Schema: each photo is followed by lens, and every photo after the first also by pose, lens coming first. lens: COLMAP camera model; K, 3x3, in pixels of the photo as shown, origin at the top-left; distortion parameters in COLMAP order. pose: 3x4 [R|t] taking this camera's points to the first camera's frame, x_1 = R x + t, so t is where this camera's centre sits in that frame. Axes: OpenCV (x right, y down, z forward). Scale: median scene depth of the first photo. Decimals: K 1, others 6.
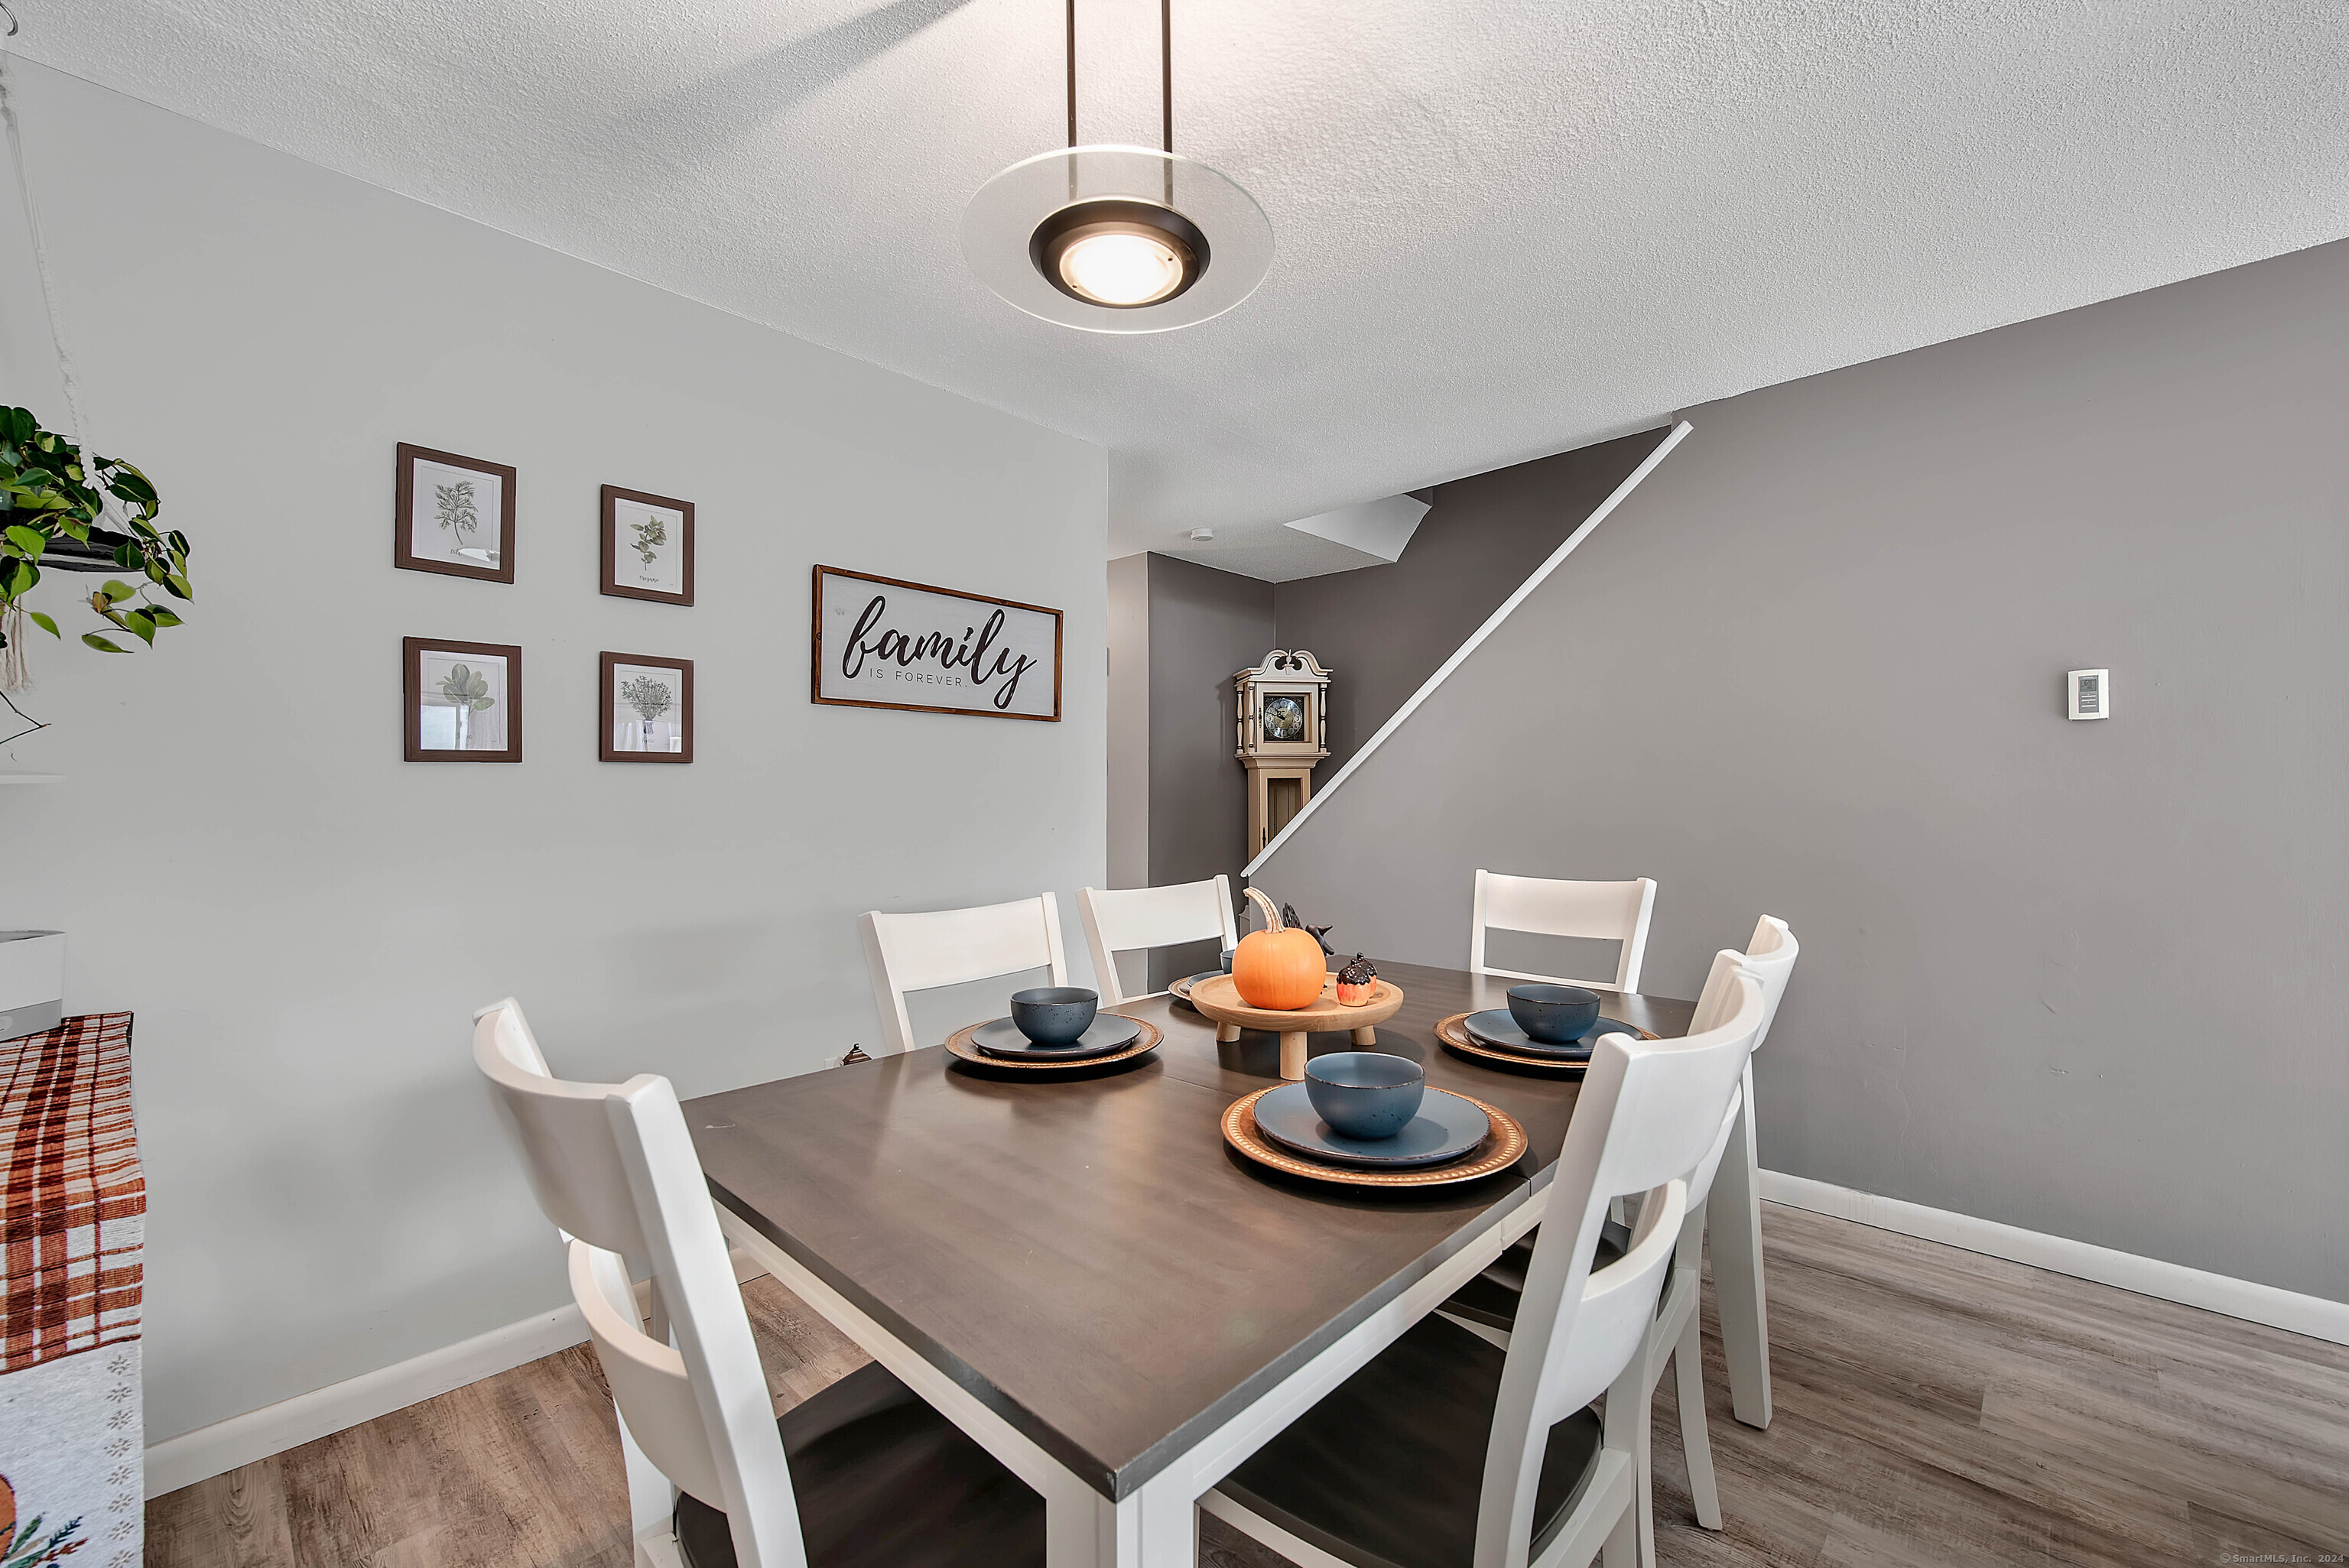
lens RADIAL K [[932.6, 0, 1181.6], [0, 932.6, 789.0], [0, 0, 1]] dist [0.007120, -0.002561]
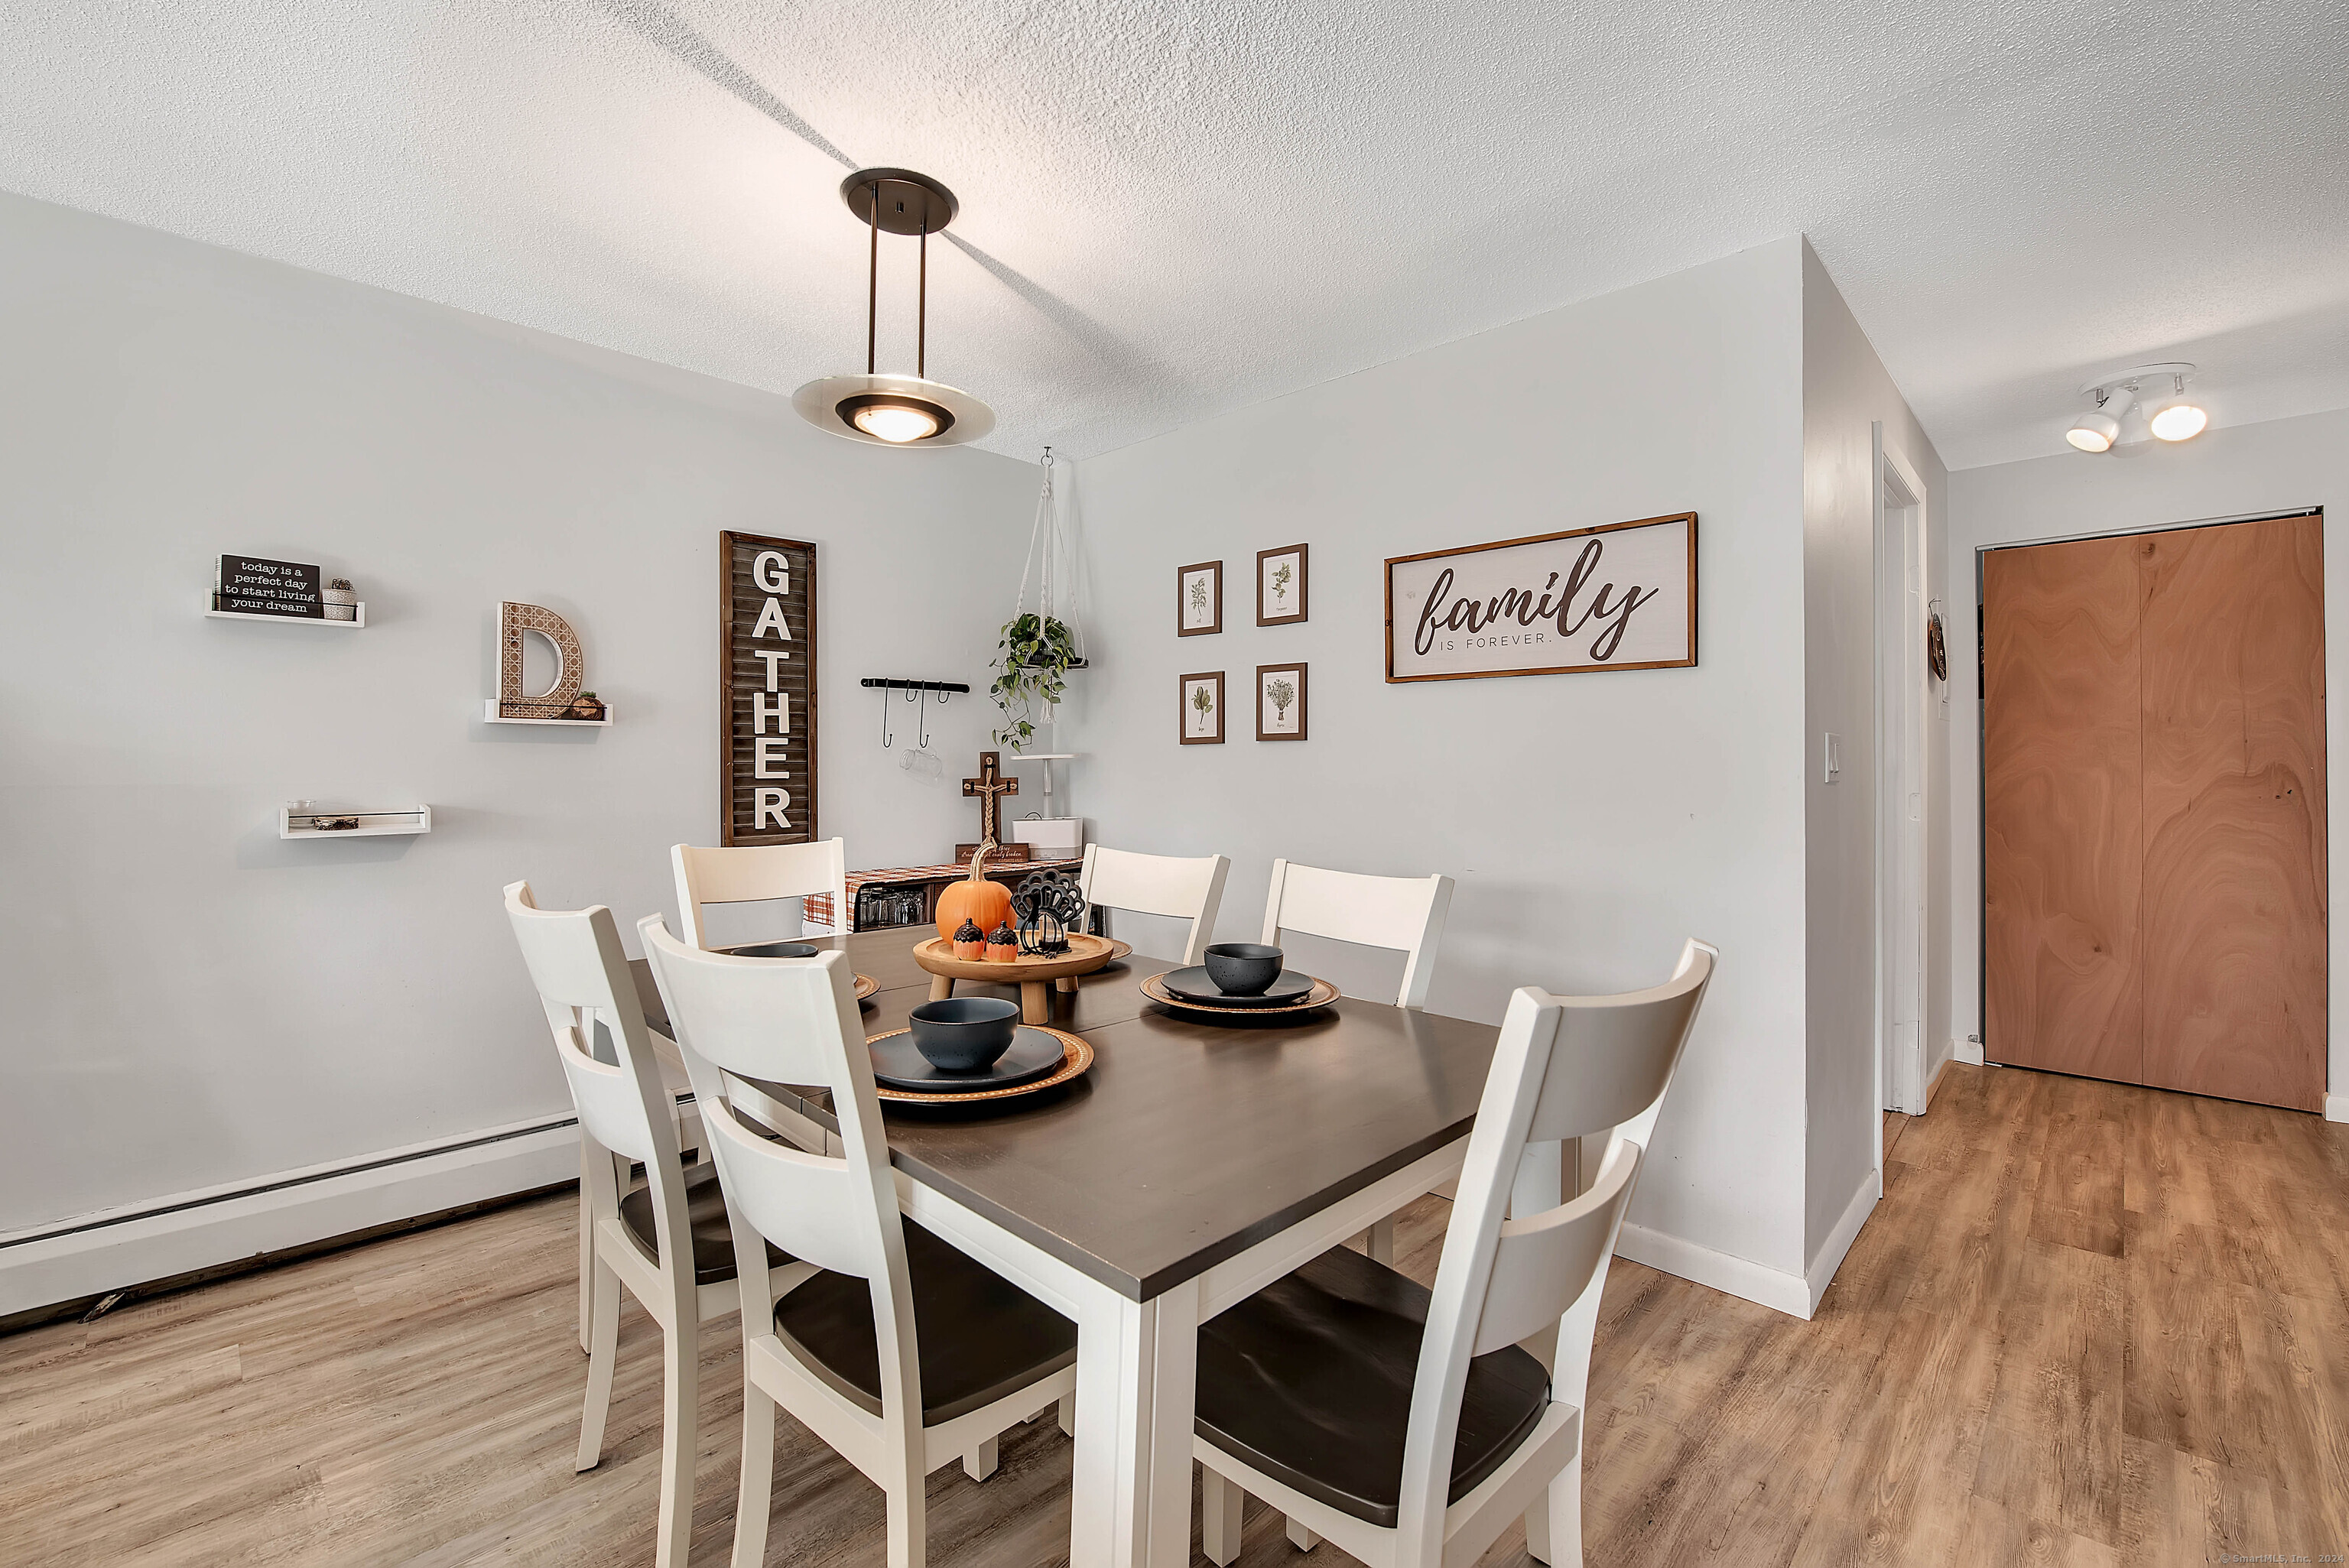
lens RADIAL K [[1013.0, 0, 1181.5], [0, 1013.0, 760.0], [0, 0, 1]] dist [-0.011785, 0.000068]
pose [[-0.020915, -0.001180, -0.999781, 0.787628], [0.000197, 0.999999, -0.001184, 0.001468], [0.999781, -0.000221, -0.020914, 0.743559]]
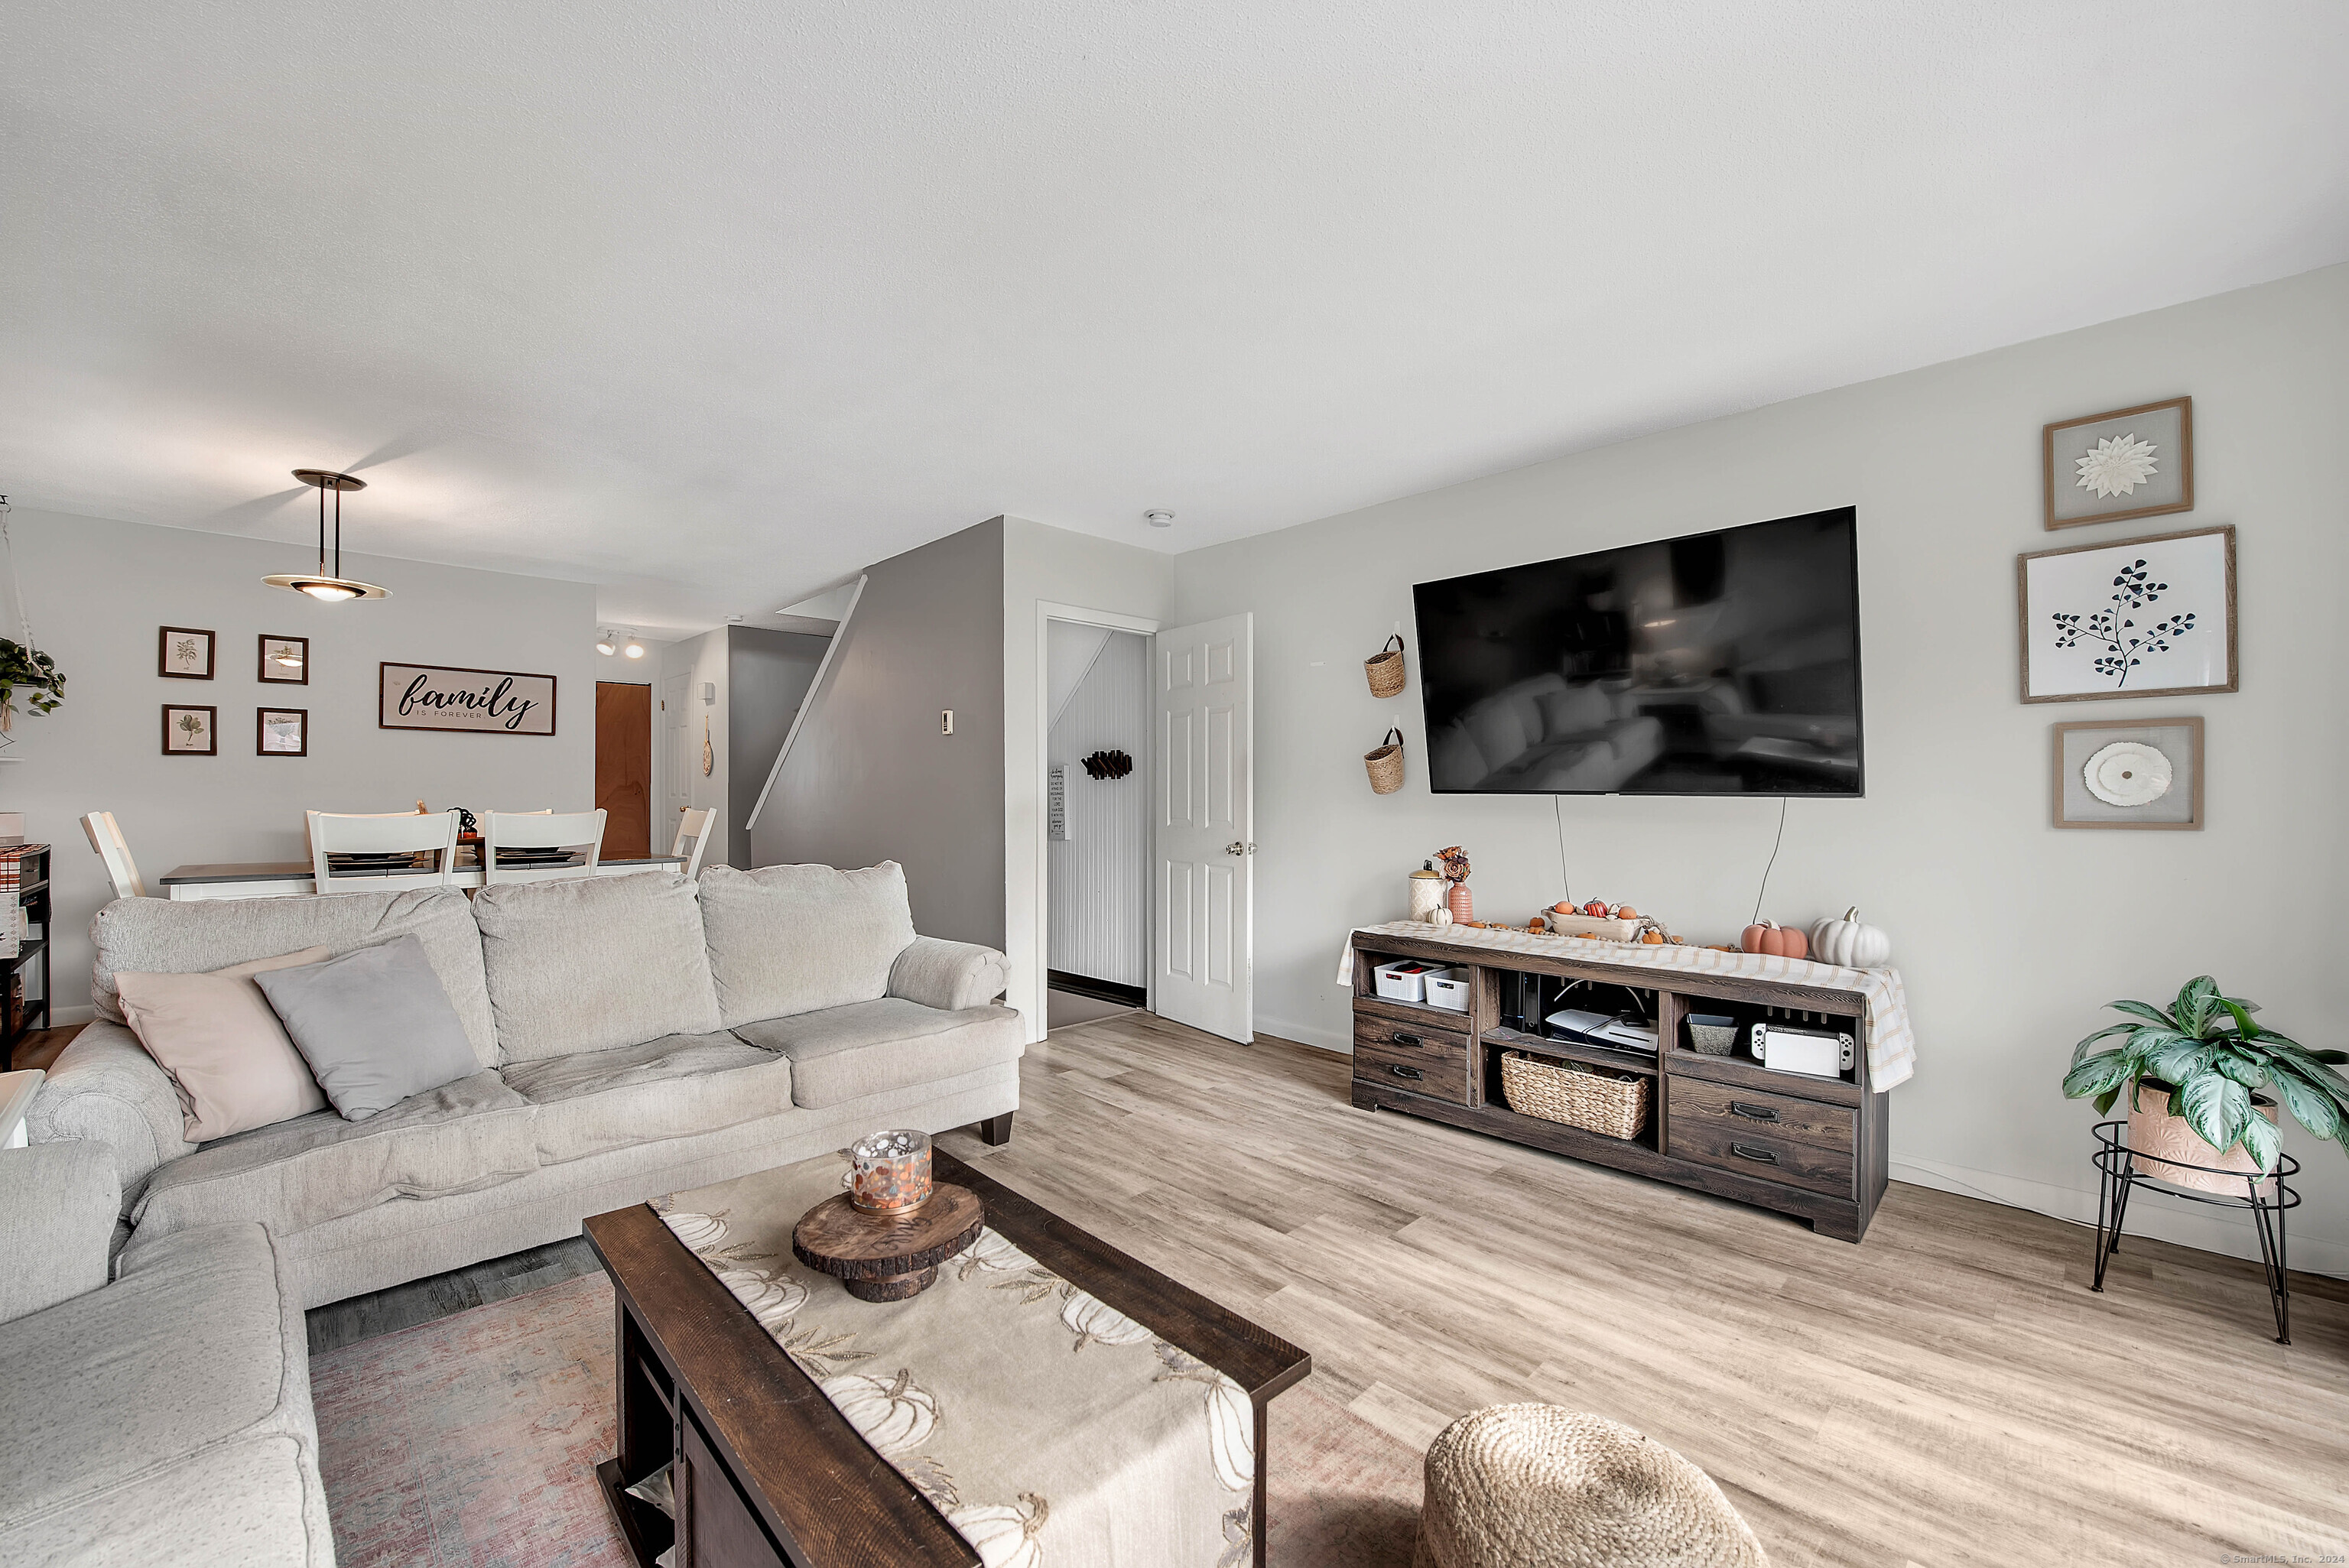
lens RADIAL K [[932.6, 0, 1103.6], [0, 932.6, 794.3], [0, 0, 1]] dist [0.007120, -0.002561]
pose [[0.994963, 0.003302, -0.100188, 1.356423], [-0.003554, 0.999991, -0.002329, 0.052059], [0.100179, 0.002673, 0.994966, -0.870573]]
